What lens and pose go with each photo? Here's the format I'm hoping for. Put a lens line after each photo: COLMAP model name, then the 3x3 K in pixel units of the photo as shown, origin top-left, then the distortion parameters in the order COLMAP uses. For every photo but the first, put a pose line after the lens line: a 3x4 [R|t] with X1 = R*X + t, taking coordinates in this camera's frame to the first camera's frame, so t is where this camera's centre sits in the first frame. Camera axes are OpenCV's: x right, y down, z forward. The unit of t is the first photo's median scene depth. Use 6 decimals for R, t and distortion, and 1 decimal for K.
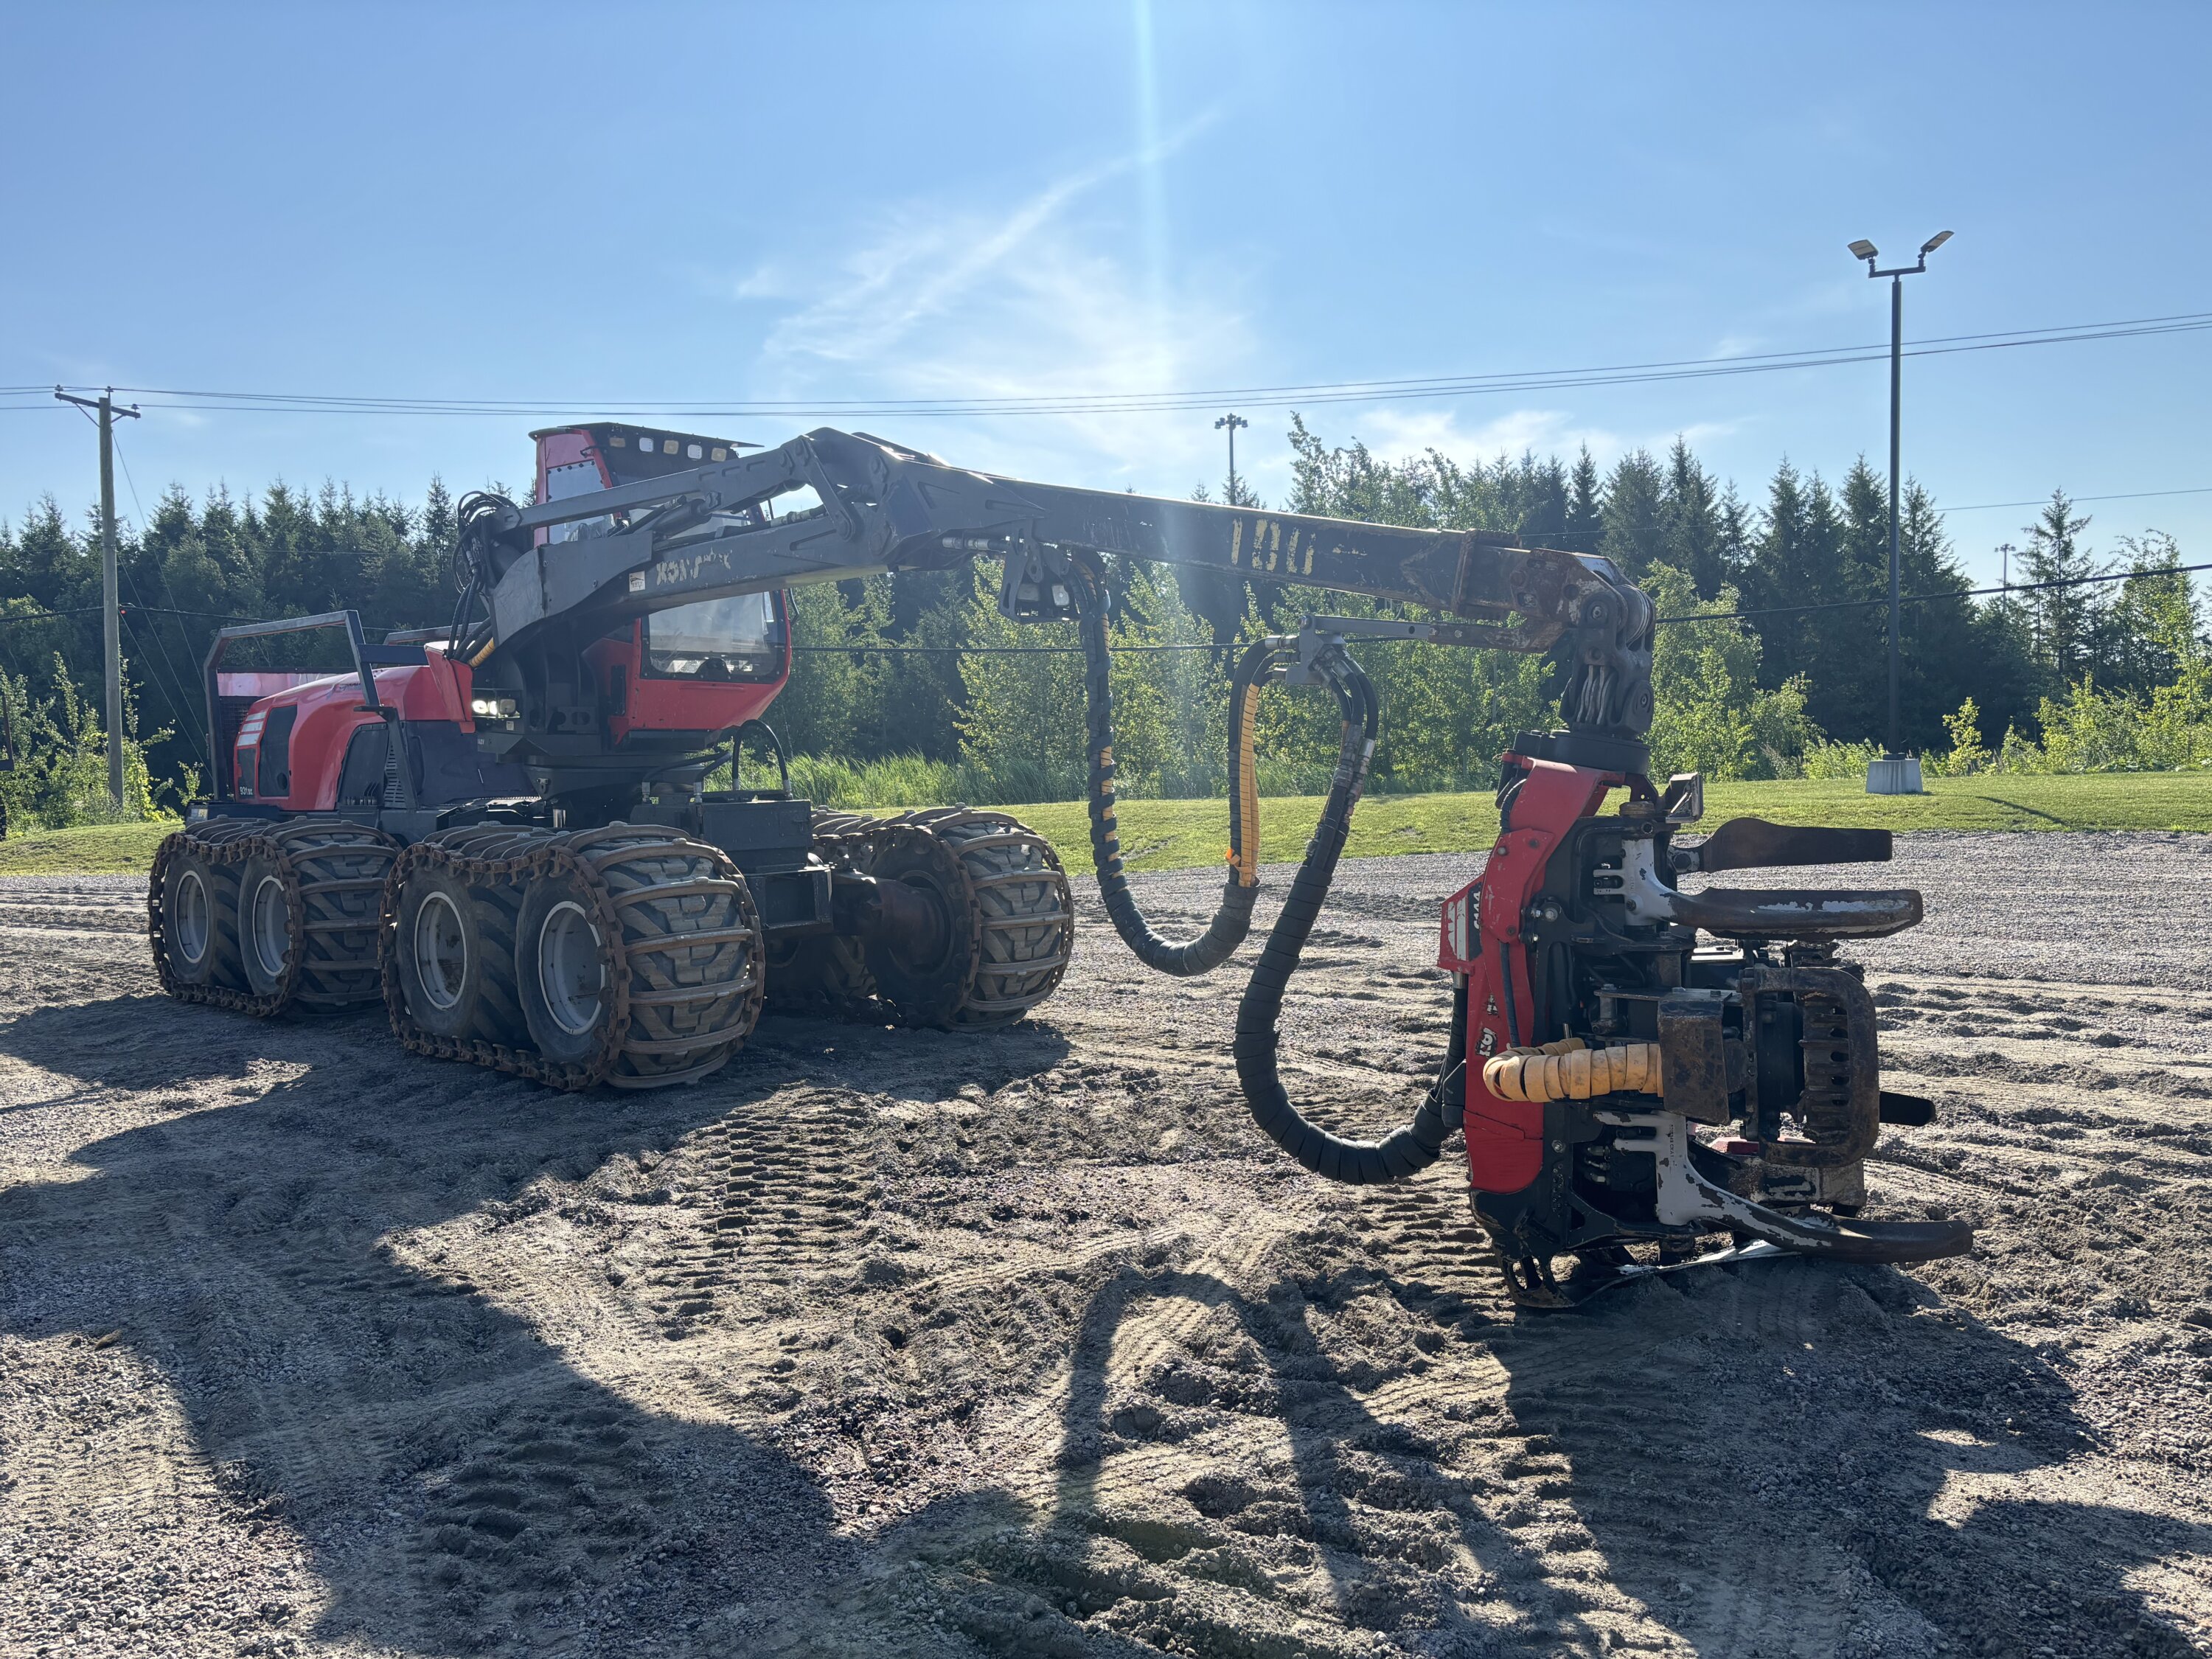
lens RADIAL K [[1650.3, 0, 1091.6], [0, 1650.3, 831.4], [0, 0, 1]] dist [0.055727, -0.050506]
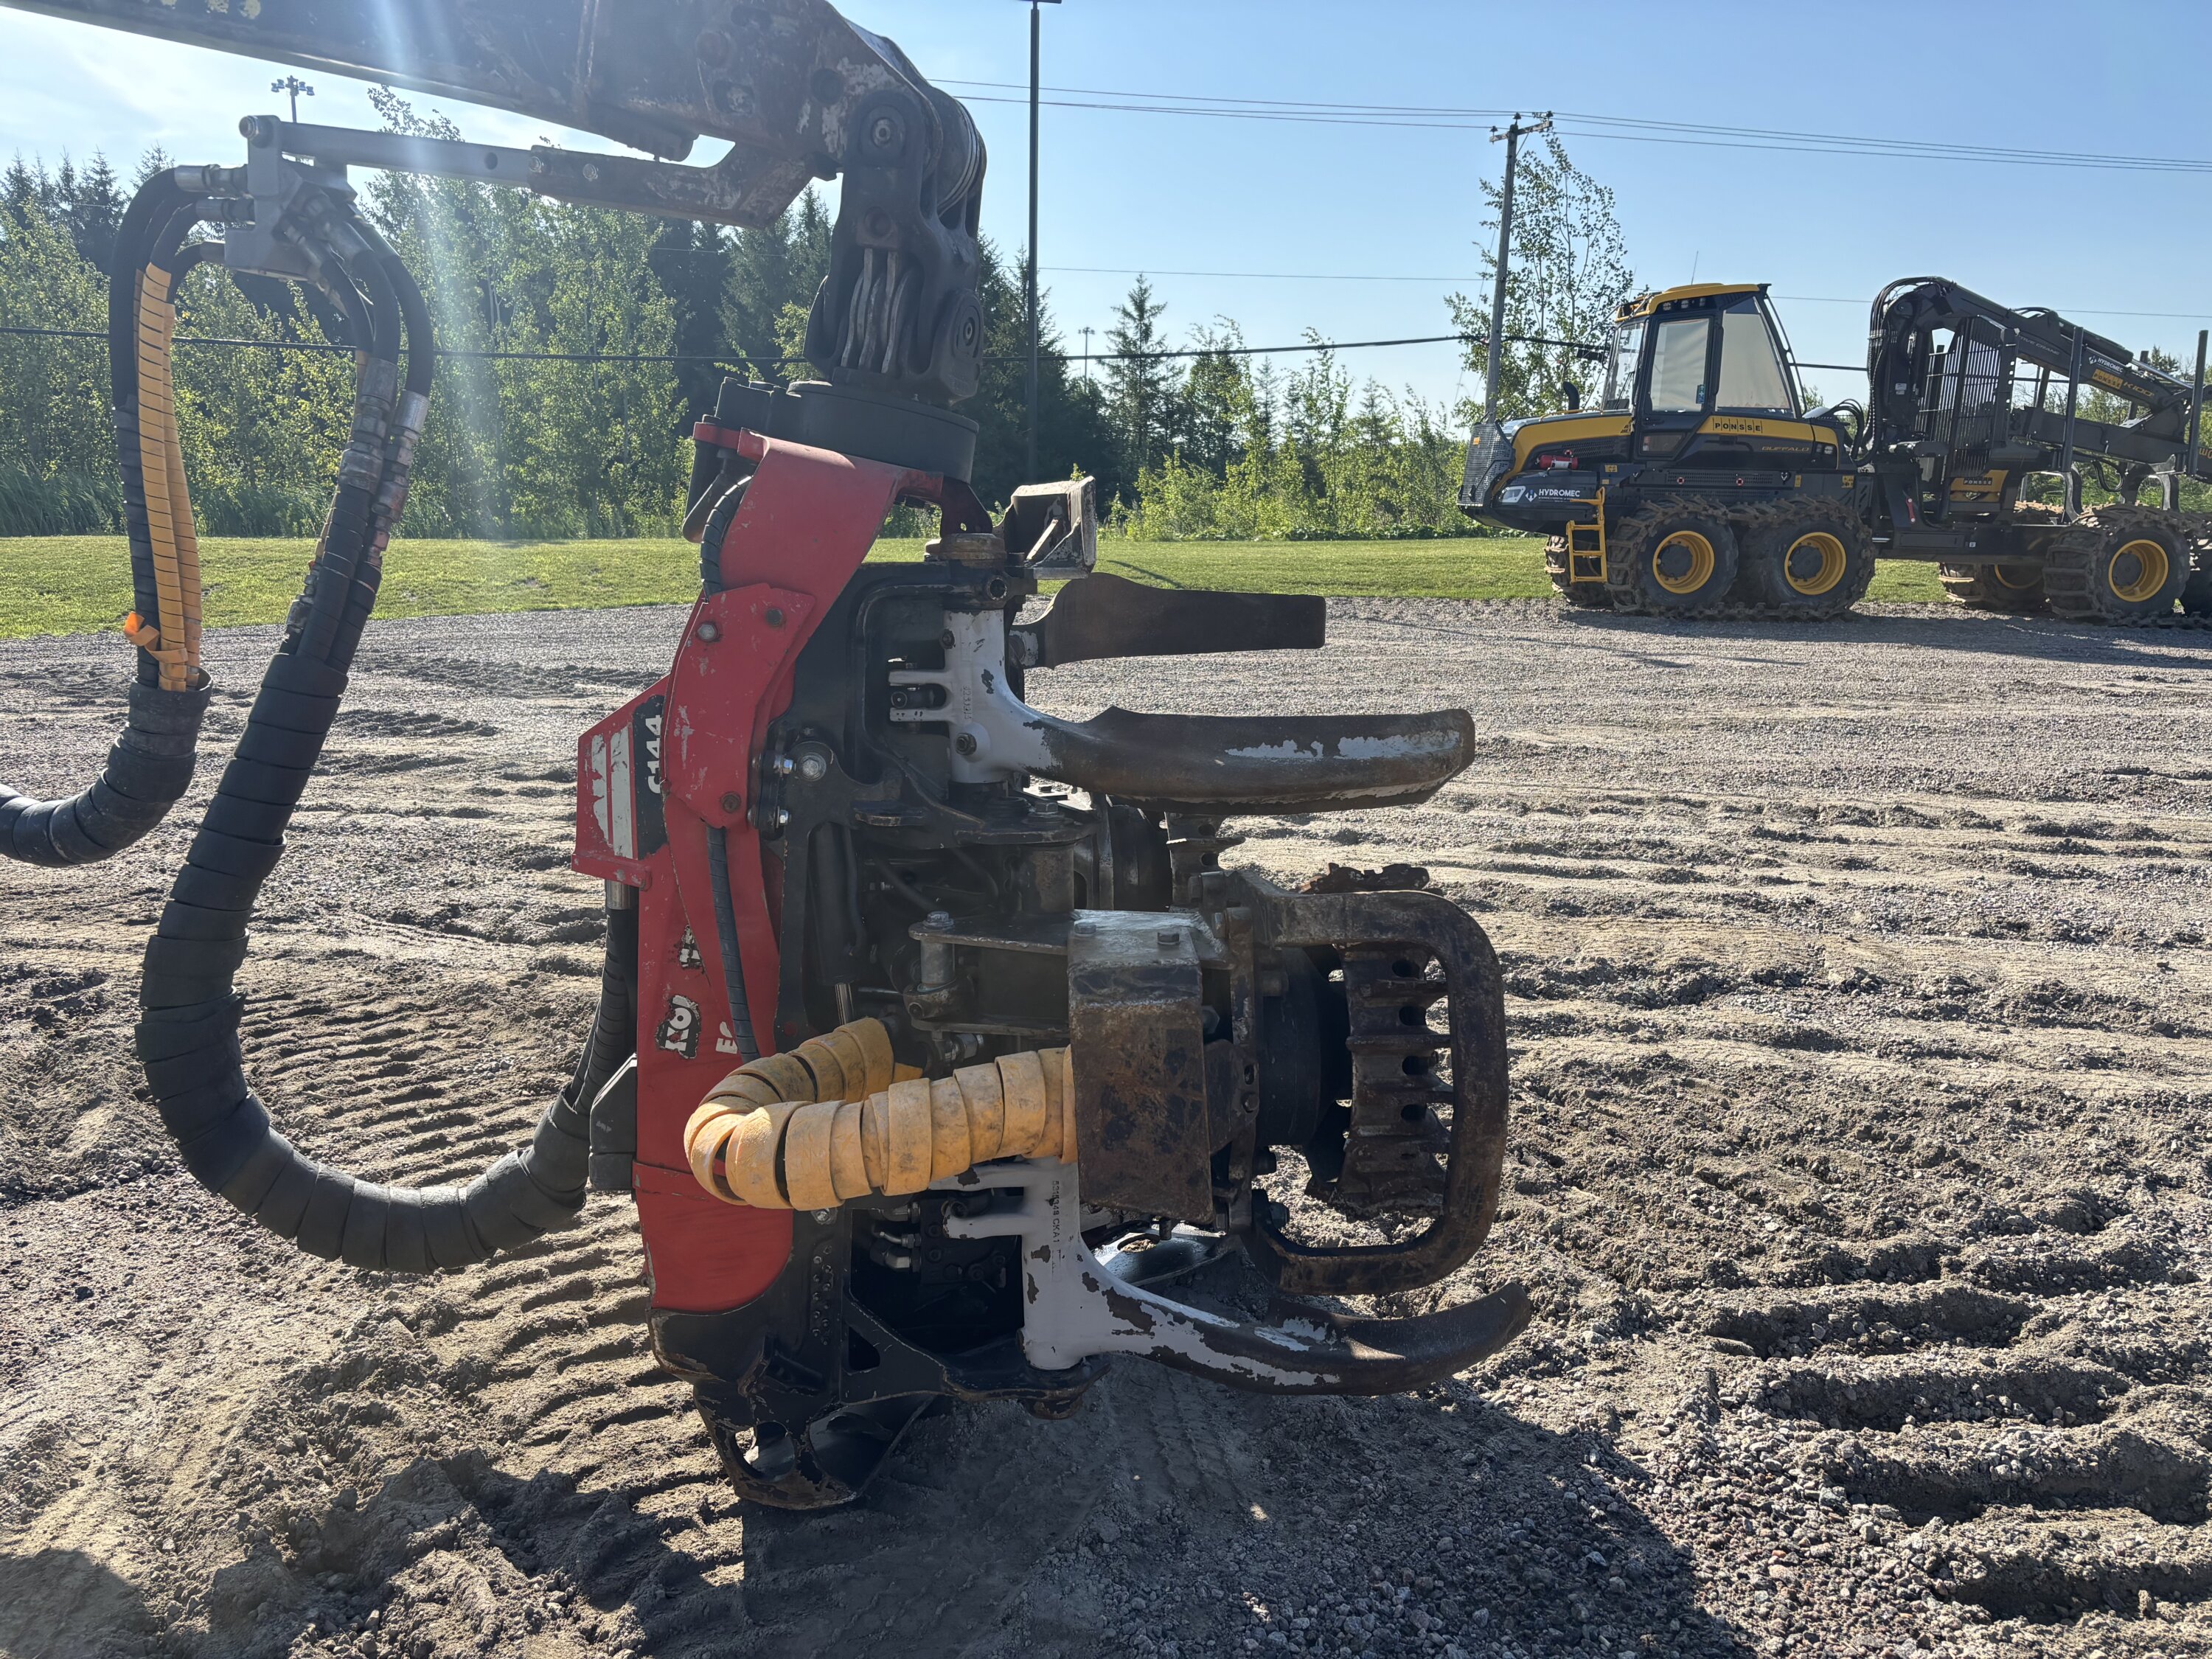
lens RADIAL K [[1650.3, 0, 1091.6], [0, 1650.3, 831.4], [0, 0, 1]] dist [0.055727, -0.050506]
pose [[0.872667, -0.057901, 0.484871, 0.093592], [-0.013270, 0.989767, 0.142075, -0.000447], [-0.488136, -0.130418, 0.862968, 0.445434]]
